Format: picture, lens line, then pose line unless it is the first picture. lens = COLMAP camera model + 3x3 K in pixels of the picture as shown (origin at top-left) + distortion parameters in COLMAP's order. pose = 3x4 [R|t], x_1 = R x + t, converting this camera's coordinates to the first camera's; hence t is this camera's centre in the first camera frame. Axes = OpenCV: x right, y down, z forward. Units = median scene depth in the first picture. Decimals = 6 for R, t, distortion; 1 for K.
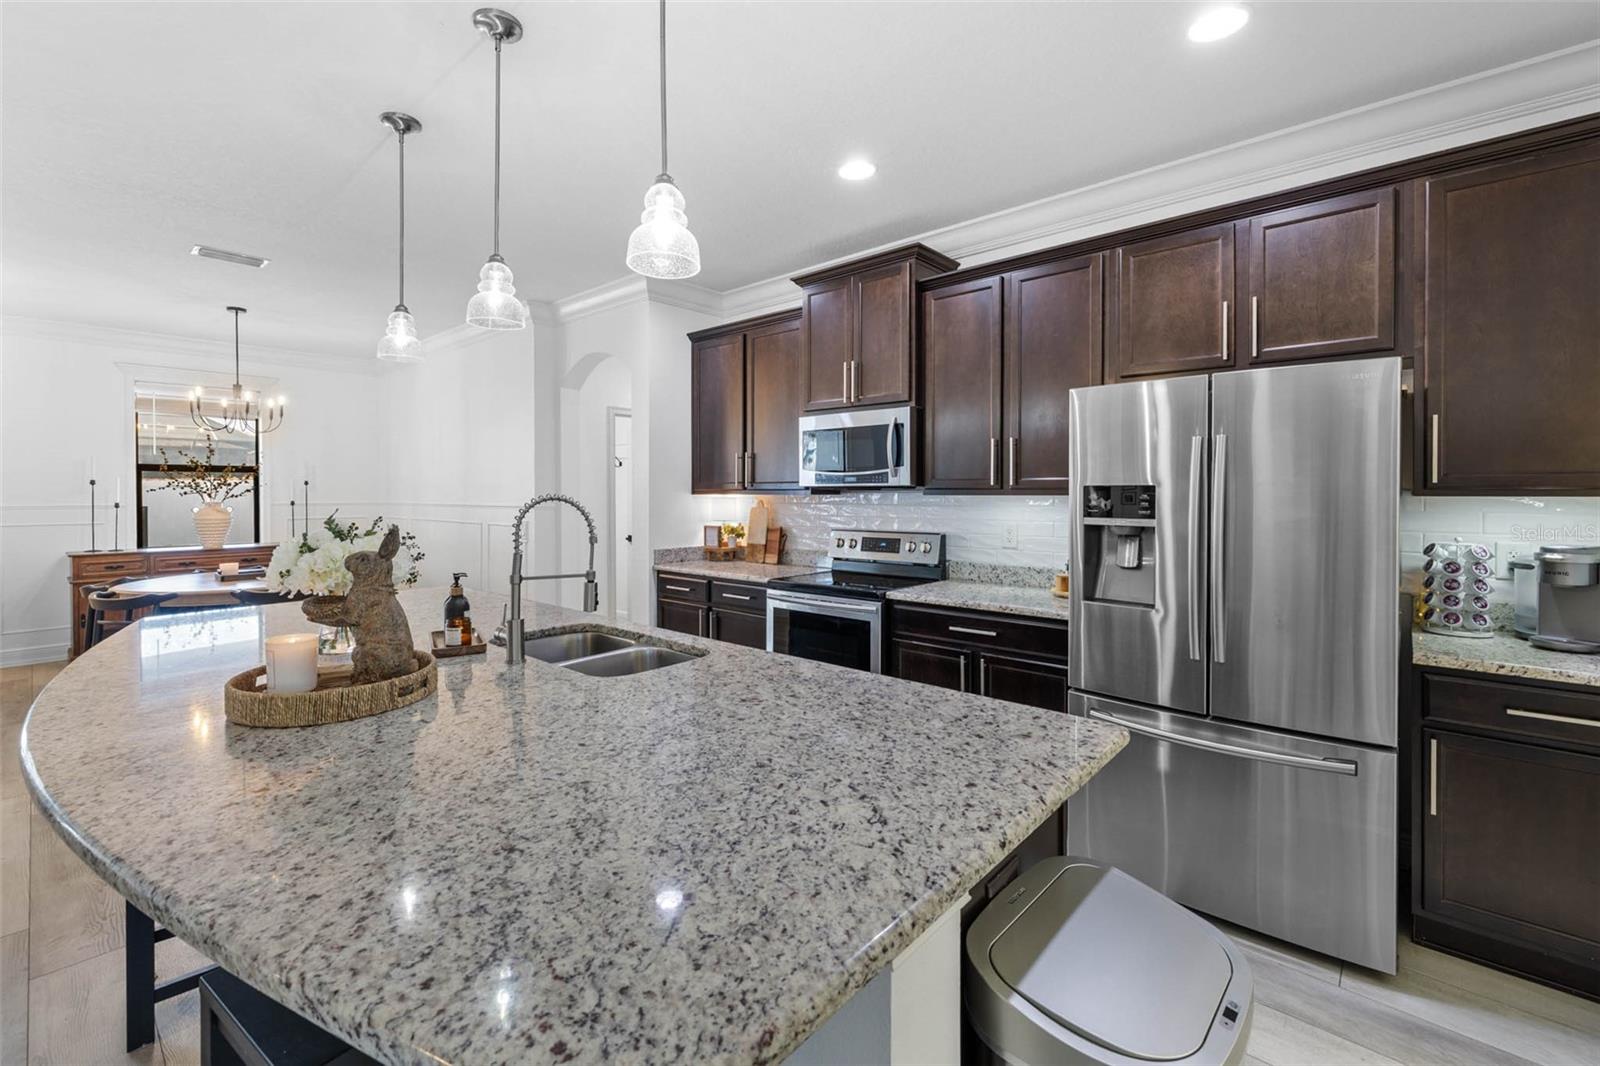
lens RADIAL K [[689.7, 0, 792.9], [0, 689.7, 498.7], [0, 0, 1]] dist [0.001552, 0.000029]
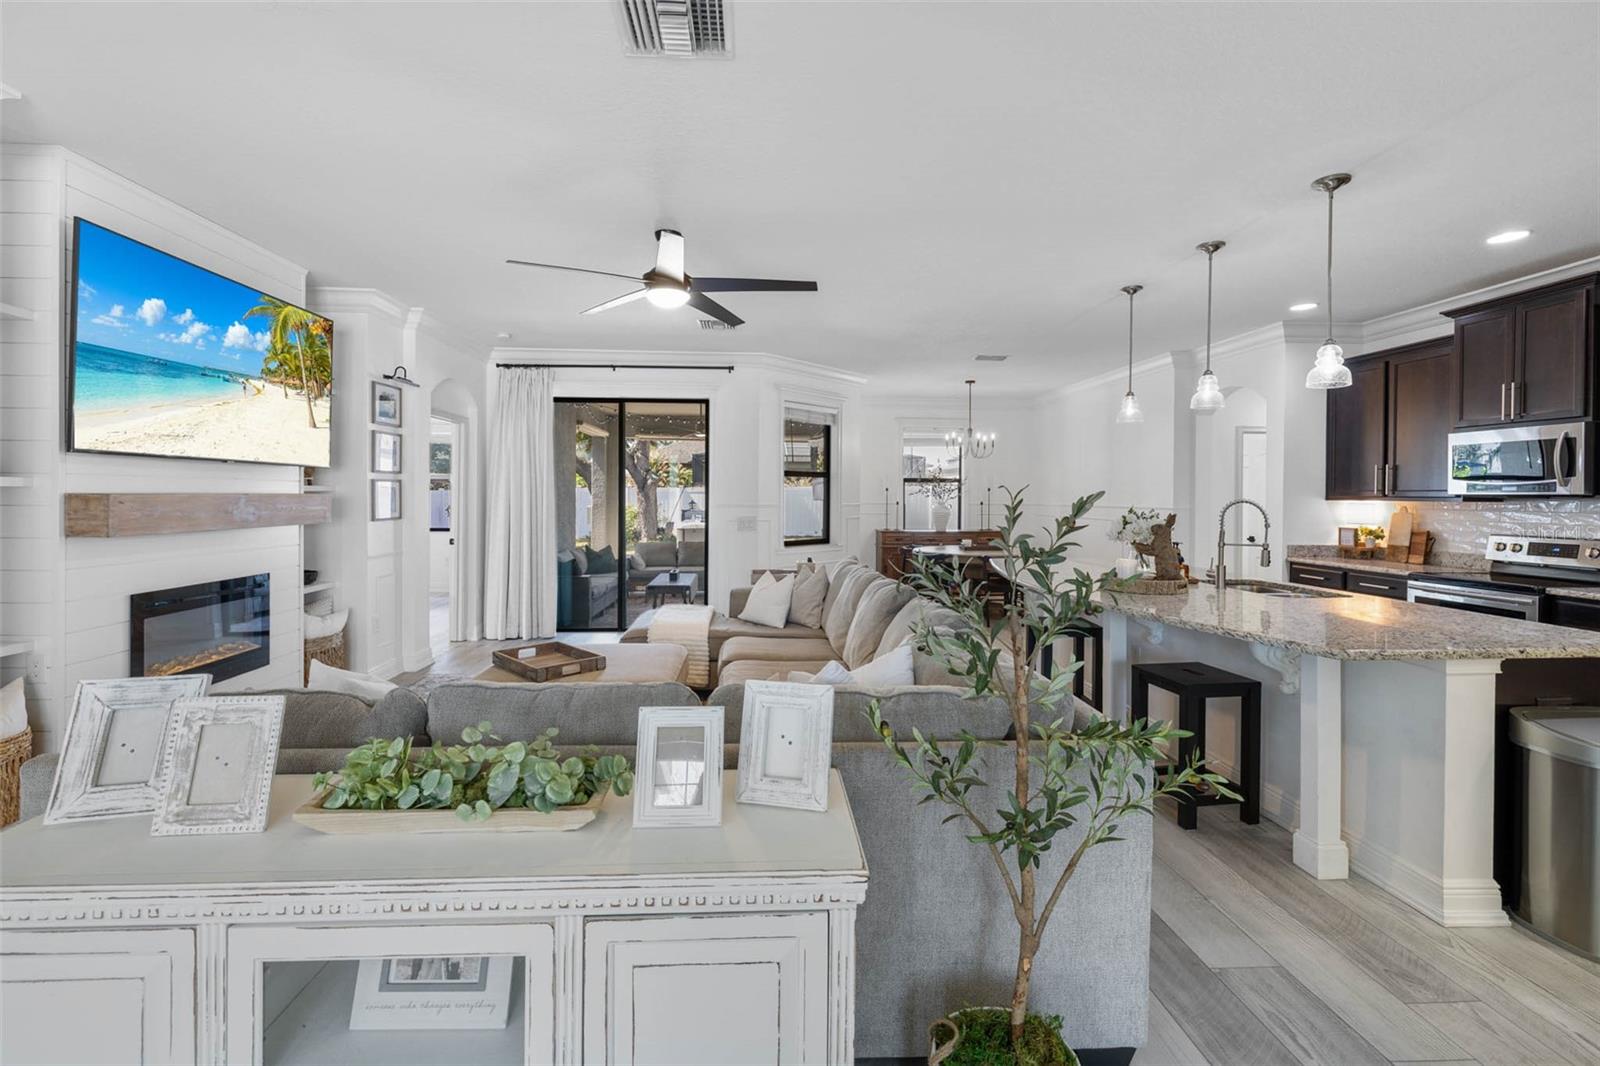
lens RADIAL K [[689.7, 0, 792.9], [0, 689.7, 498.7], [0, 0, 1]] dist [0.001552, 0.000029]
pose [[0.708037, 0.009540, -0.706111, 0.047587], [-0.013146, 0.999914, 0.000327, 0.003052], [0.706053, 0.009051, 0.708102, -0.551983]]
